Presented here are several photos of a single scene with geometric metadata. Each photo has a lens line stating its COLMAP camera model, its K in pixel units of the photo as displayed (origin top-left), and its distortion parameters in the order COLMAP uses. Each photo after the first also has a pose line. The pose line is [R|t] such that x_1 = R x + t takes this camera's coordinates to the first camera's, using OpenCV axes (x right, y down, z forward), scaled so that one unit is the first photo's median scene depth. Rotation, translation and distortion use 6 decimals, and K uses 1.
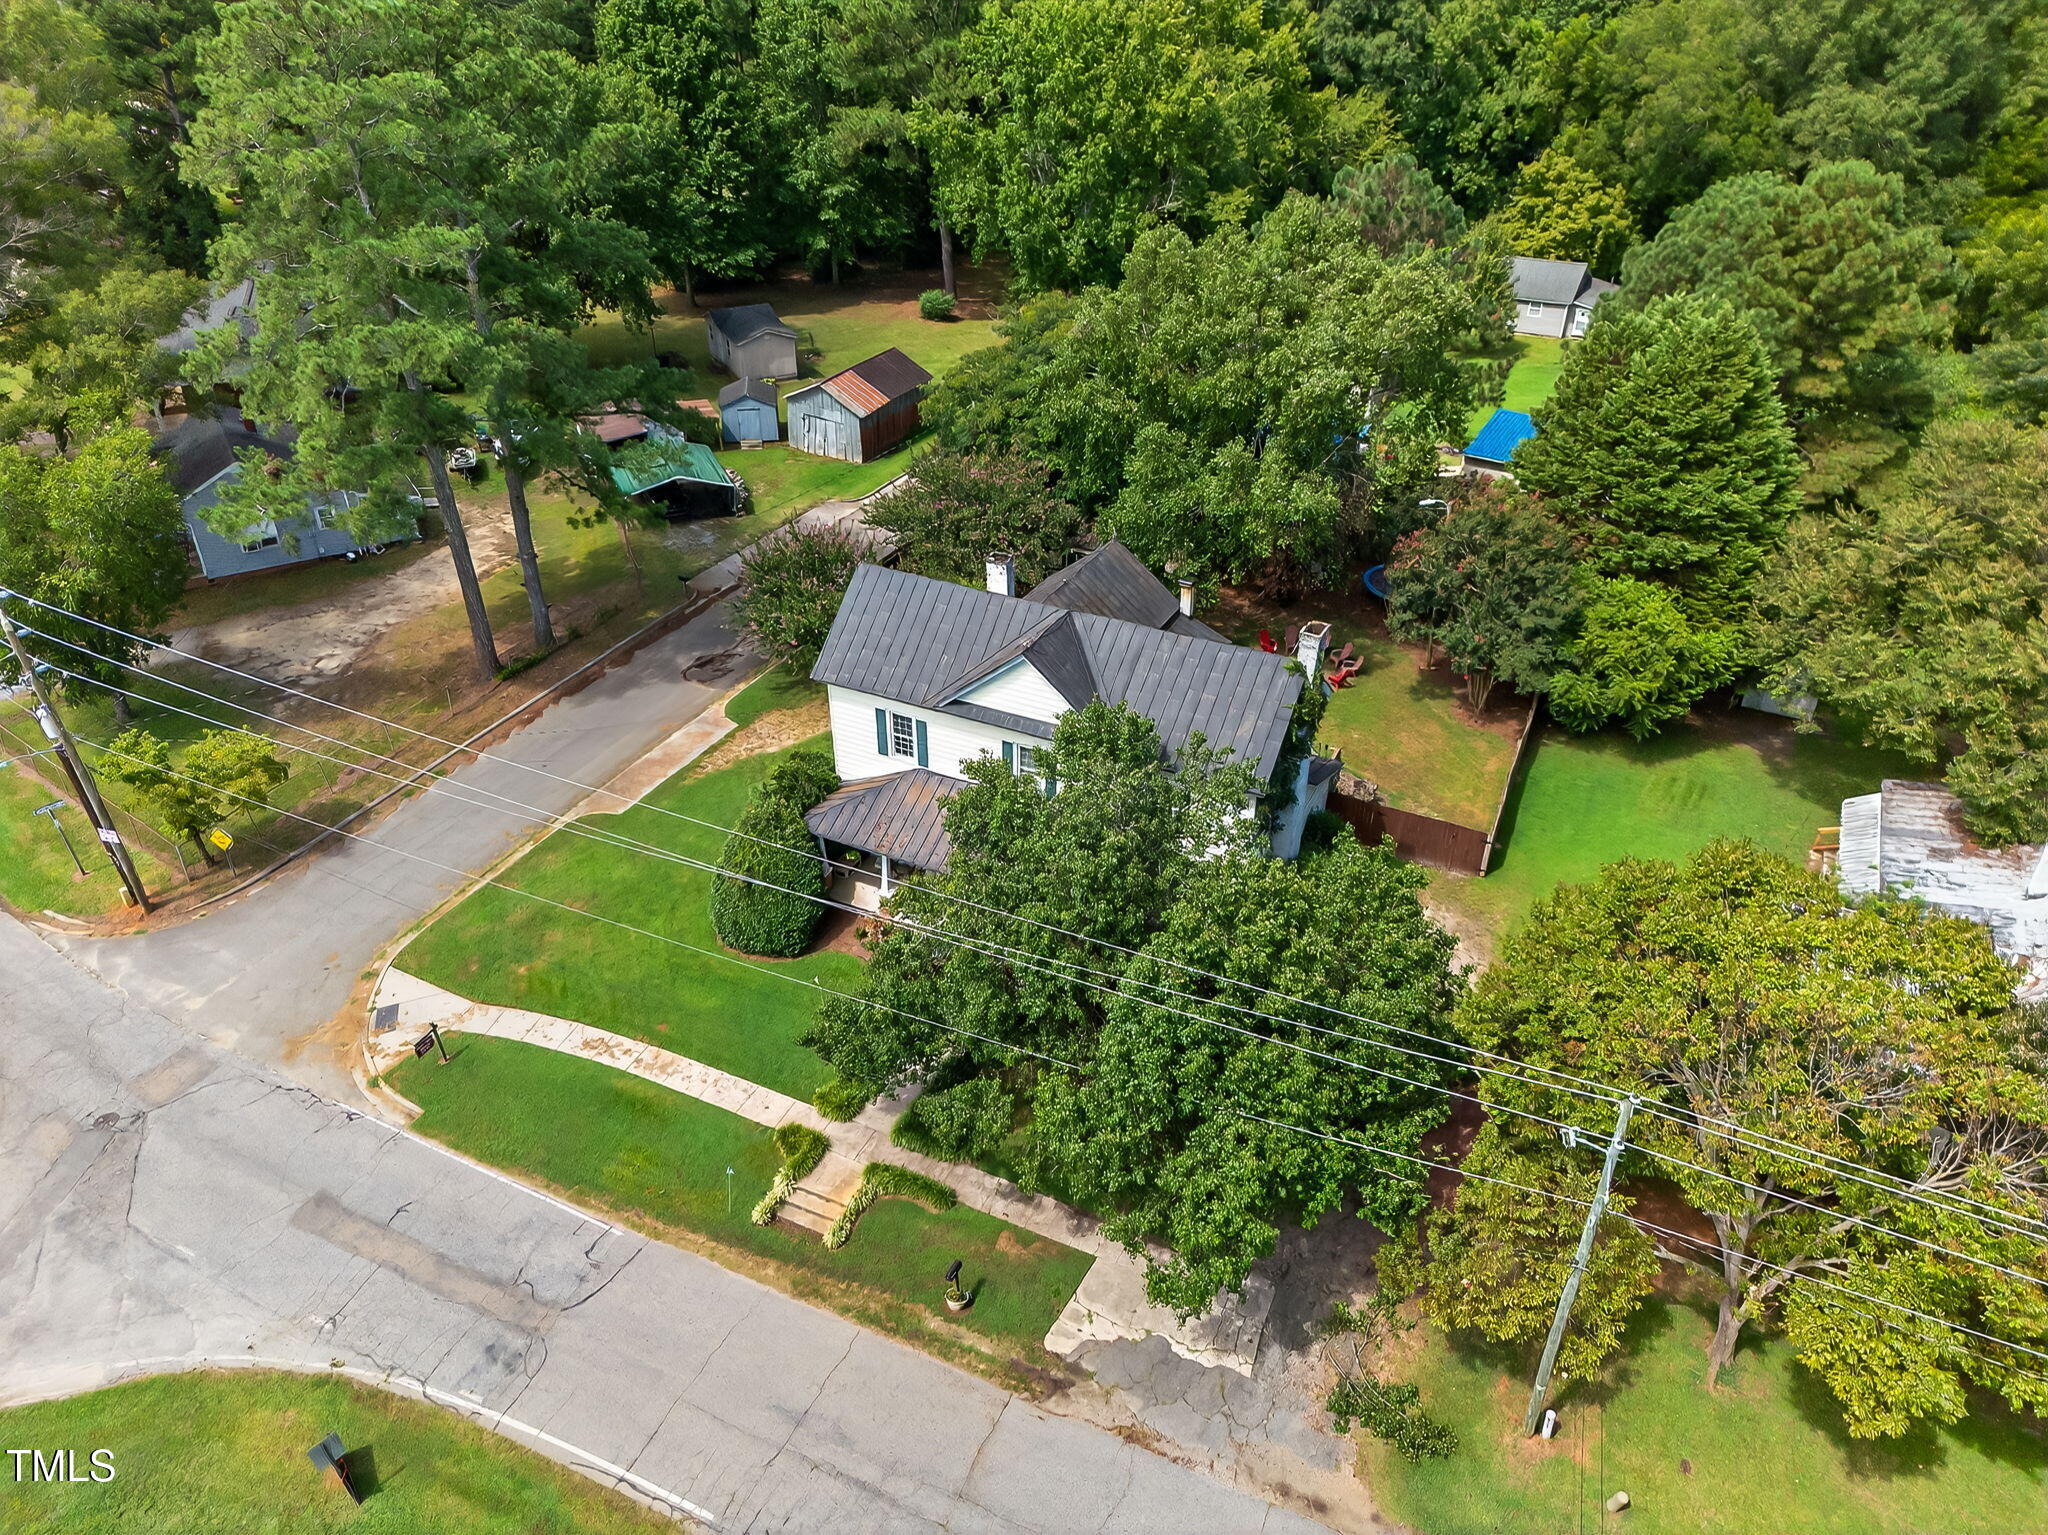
lens RADIAL K [[1448.4, 0, 1033.7], [0, 1448.4, 766.3], [0, 0, 1]] dist [0.036721, -0.009308]
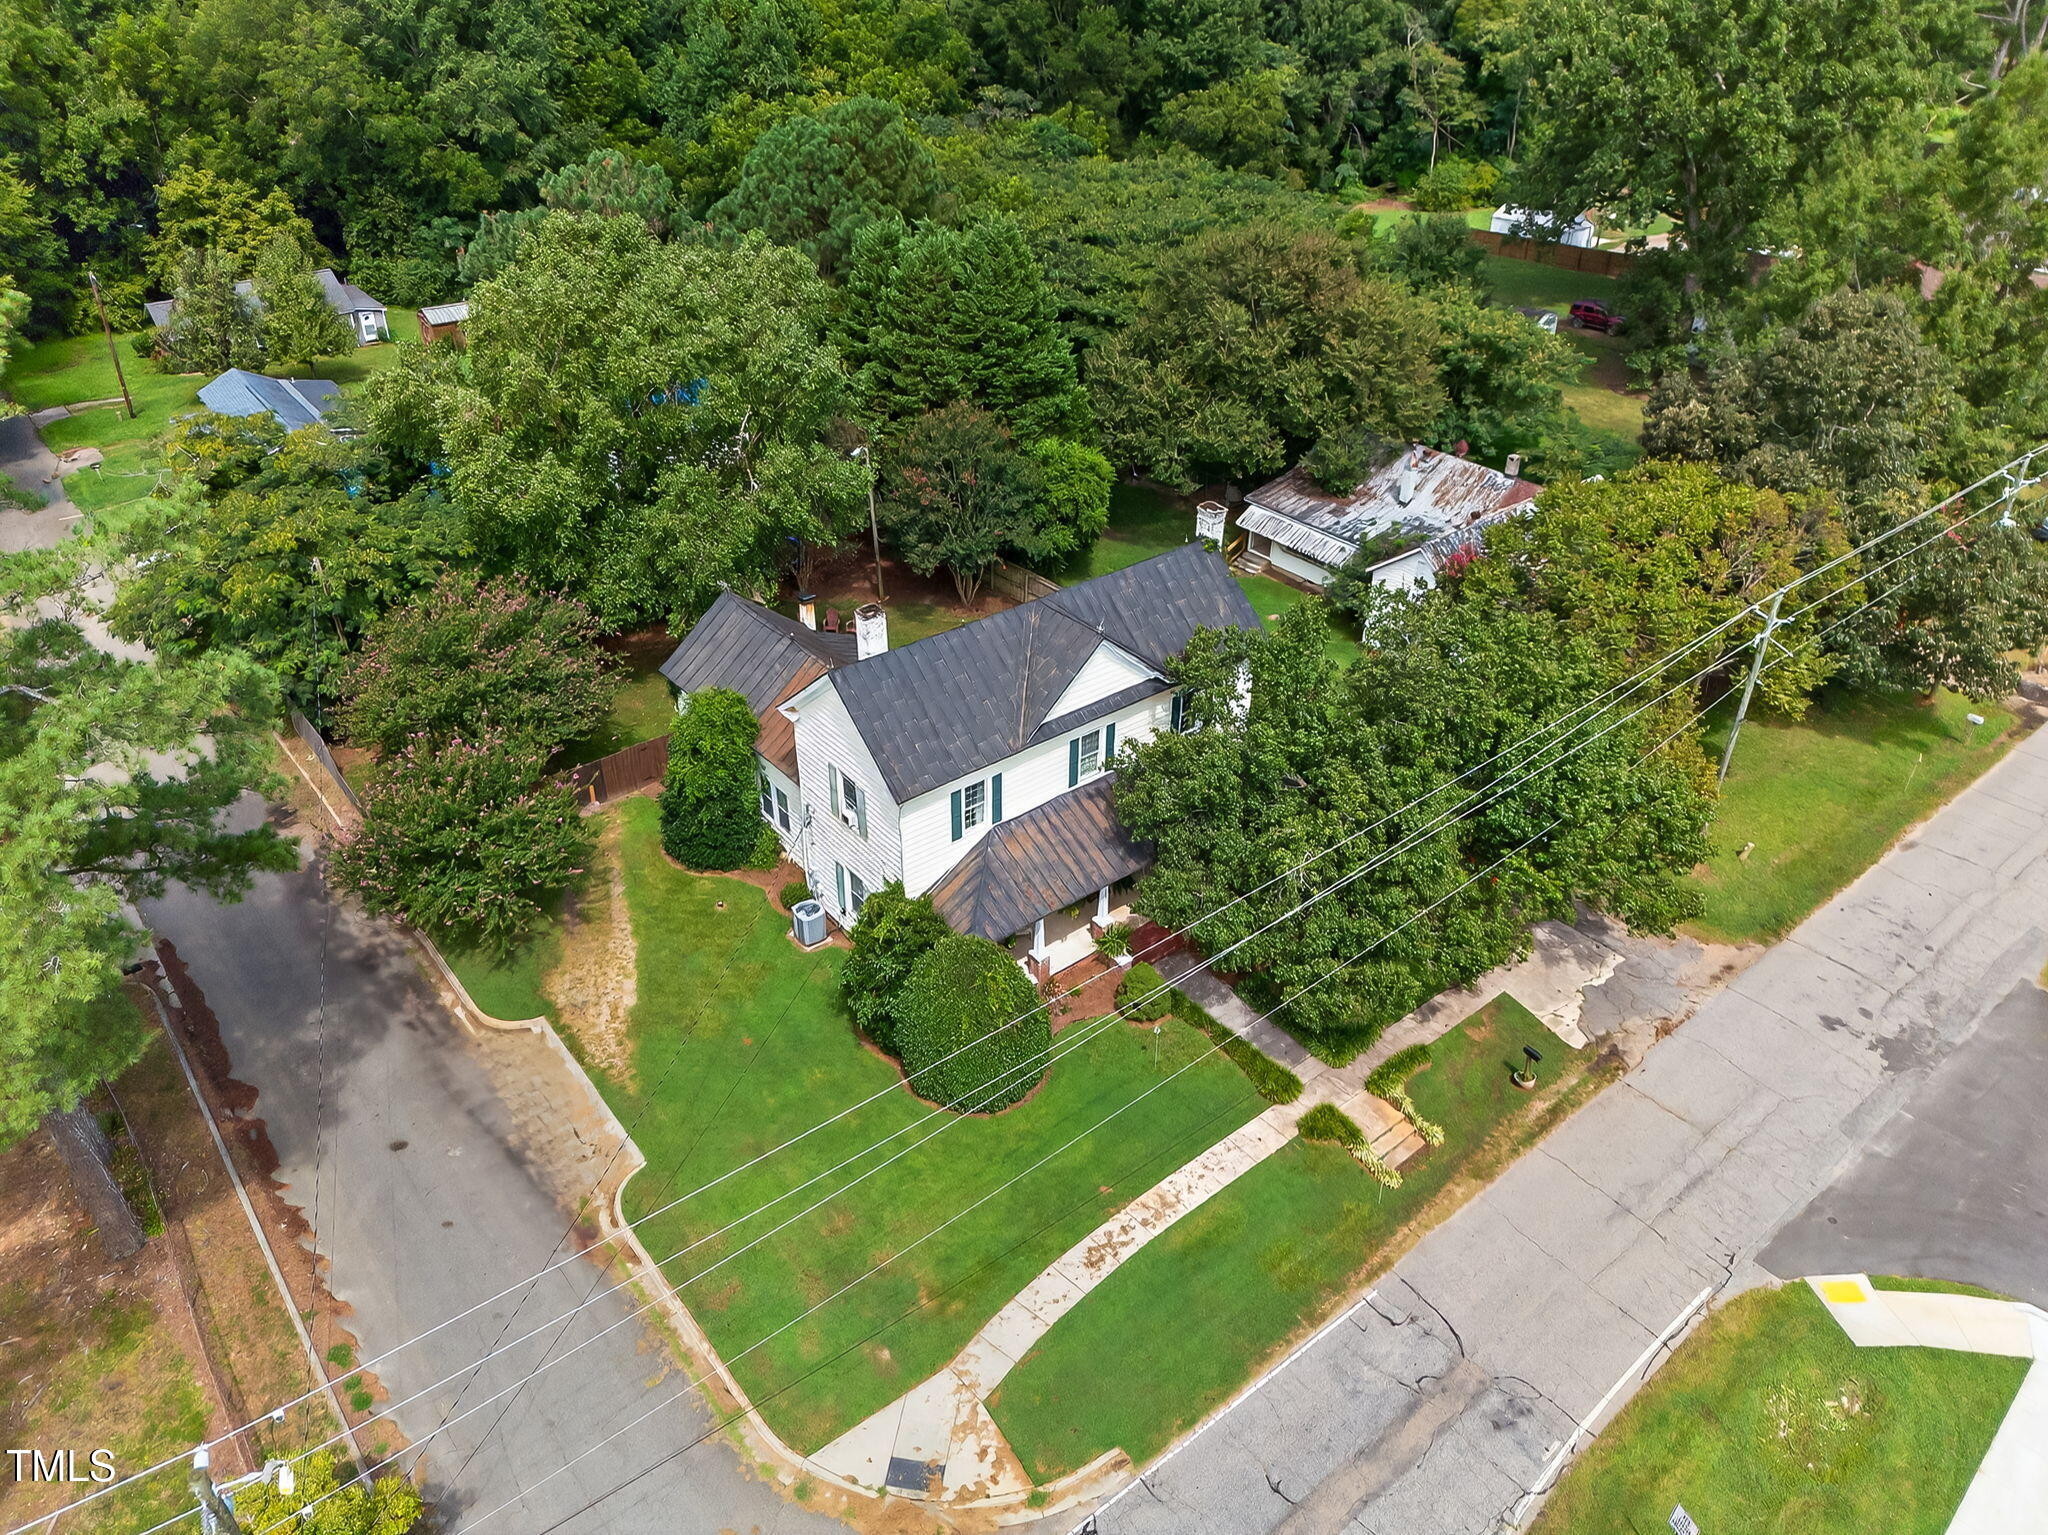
lens RADIAL K [[1448.4, 0, 1026.1], [0, 1448.4, 769.8], [0, 0, 1]] dist [0.036721, -0.009308]
pose [[0.419312, -0.491020, 0.763594, -0.874689], [0.483031, 0.832838, 0.270300, -0.310436], [-0.768673, 0.255499, 0.586397, 0.490212]]
